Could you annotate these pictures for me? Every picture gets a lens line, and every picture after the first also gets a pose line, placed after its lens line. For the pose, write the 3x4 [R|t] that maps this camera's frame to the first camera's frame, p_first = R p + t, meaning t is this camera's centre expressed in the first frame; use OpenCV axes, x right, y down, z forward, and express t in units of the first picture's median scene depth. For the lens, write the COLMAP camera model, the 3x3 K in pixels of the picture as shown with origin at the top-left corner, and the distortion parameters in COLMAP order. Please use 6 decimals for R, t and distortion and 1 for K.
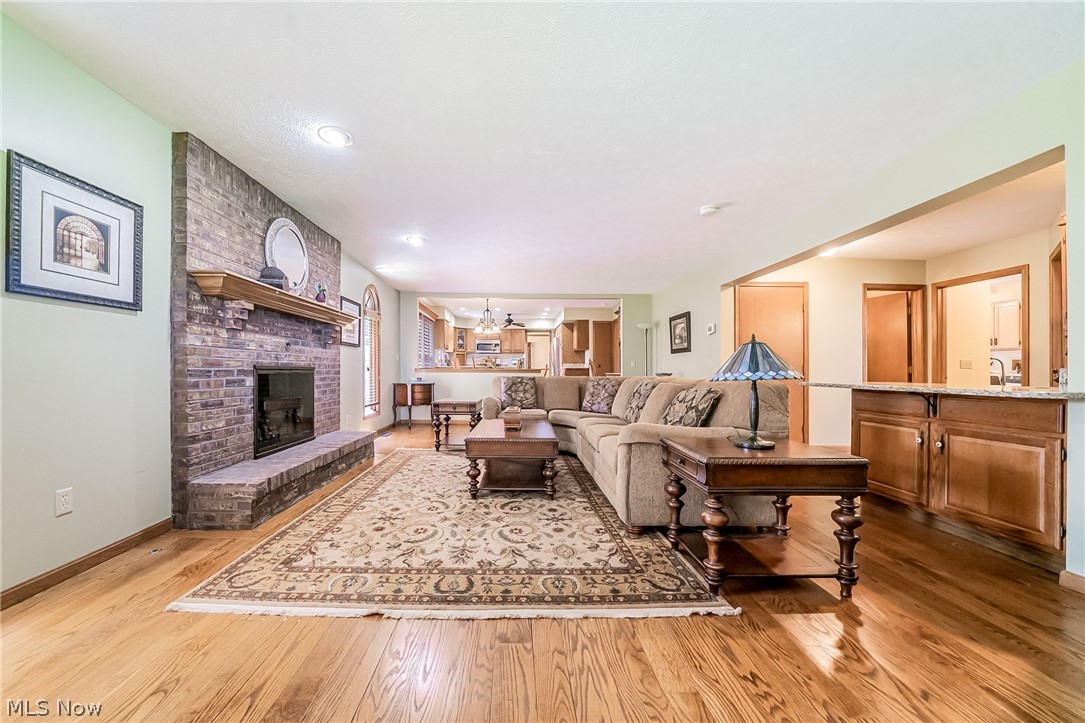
lens RADIAL K [[398.1, 0, 512.9], [0, 398.1, 372.1], [0, 0, 1]] dist [-0.021295, 0.000331]
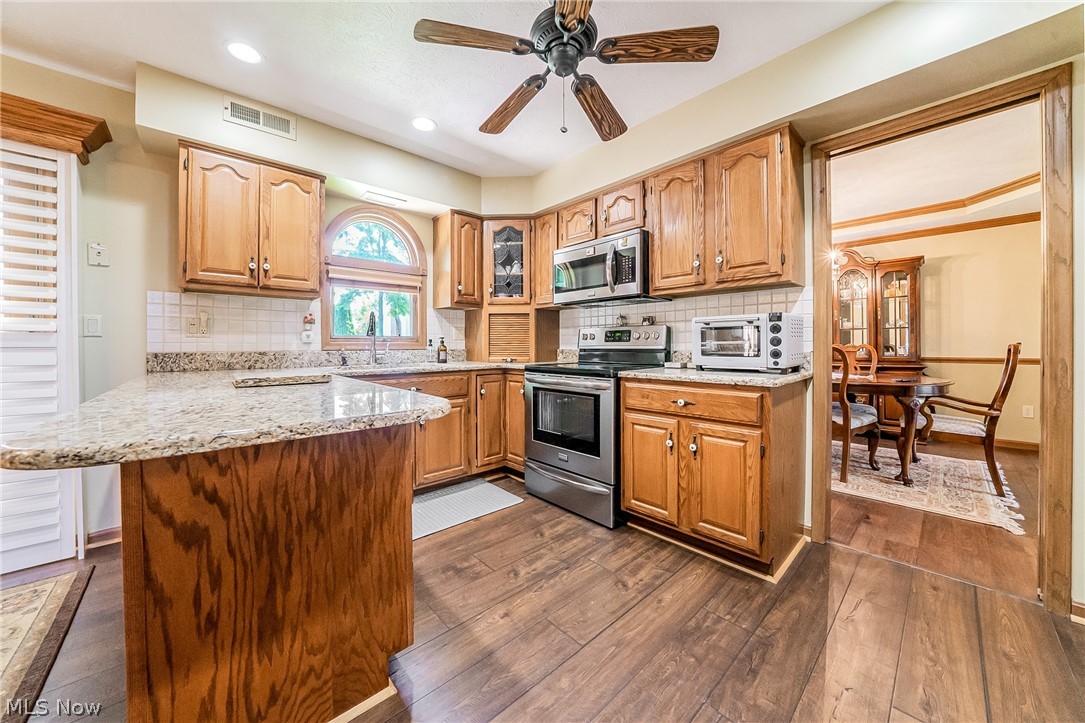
lens RADIAL K [[382.8, 0, 541.8], [0, 382.8, 353.5], [0, 0, 1]] dist [-0.021536, 0.001923]
pose [[0.680491, -0.000598, -0.732756, 0.309409], [0.008361, 0.999941, 0.006948, -0.086862], [0.732709, -0.010855, 0.680455, 3.589719]]
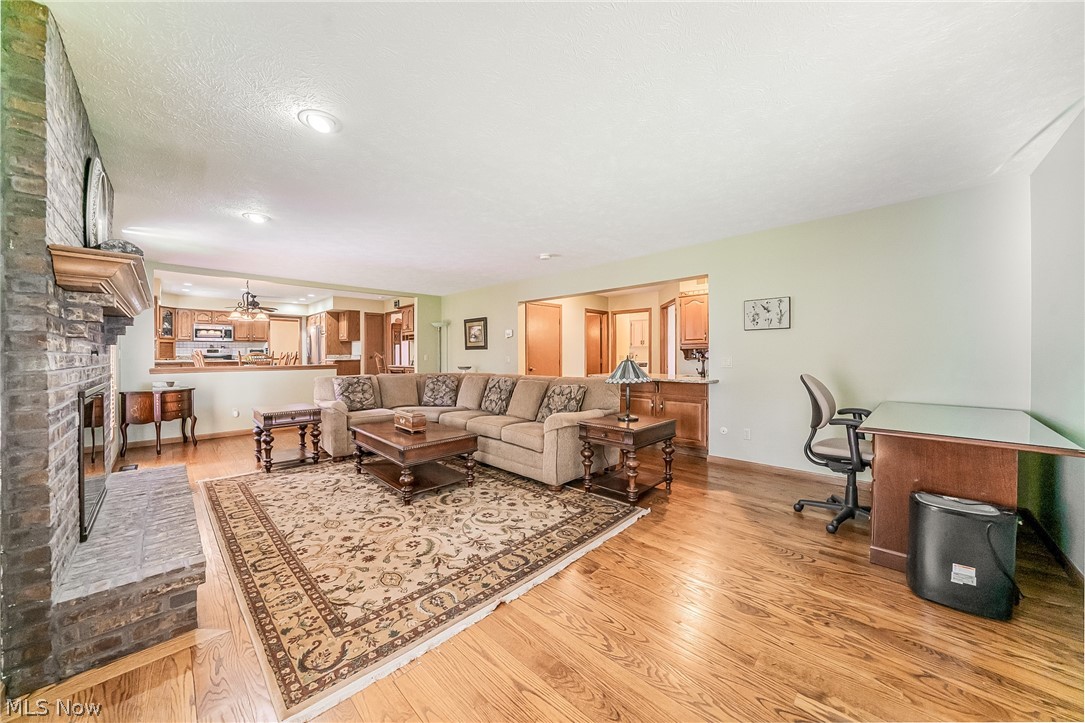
lens RADIAL K [[382.8, 0, 541.7], [0, 382.8, 356.2], [0, 0, 1]] dist [-0.021536, 0.001923]
pose [[0.693401, -0.012818, 0.720438, -0.646428], [0.009253, 0.999918, 0.008885, -0.082308], [-0.720492, 0.000505, 0.693463, 0.074561]]
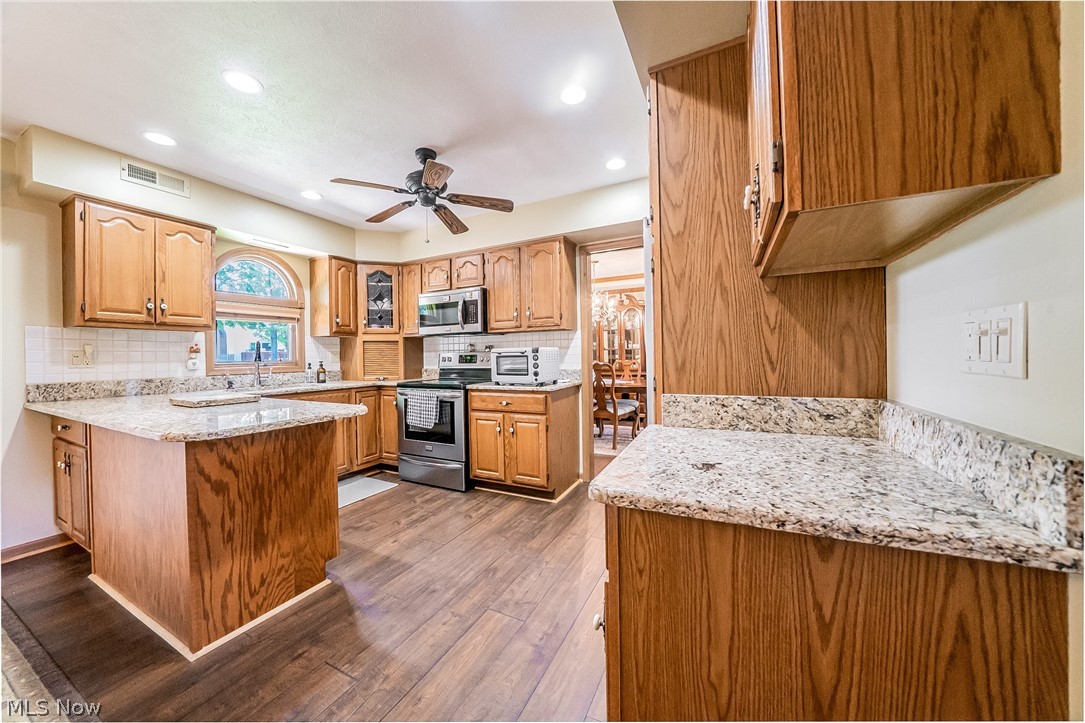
lens RADIAL K [[382.8, 0, 542.5], [0, 382.8, 358.1], [0, 0, 1]] dist [-0.021536, 0.001923]
pose [[0.892989, -0.024436, -0.449416, 0.562596], [0.025523, 0.999668, -0.003639, -0.114148], [0.449355, -0.008221, 0.893315, 3.314310]]
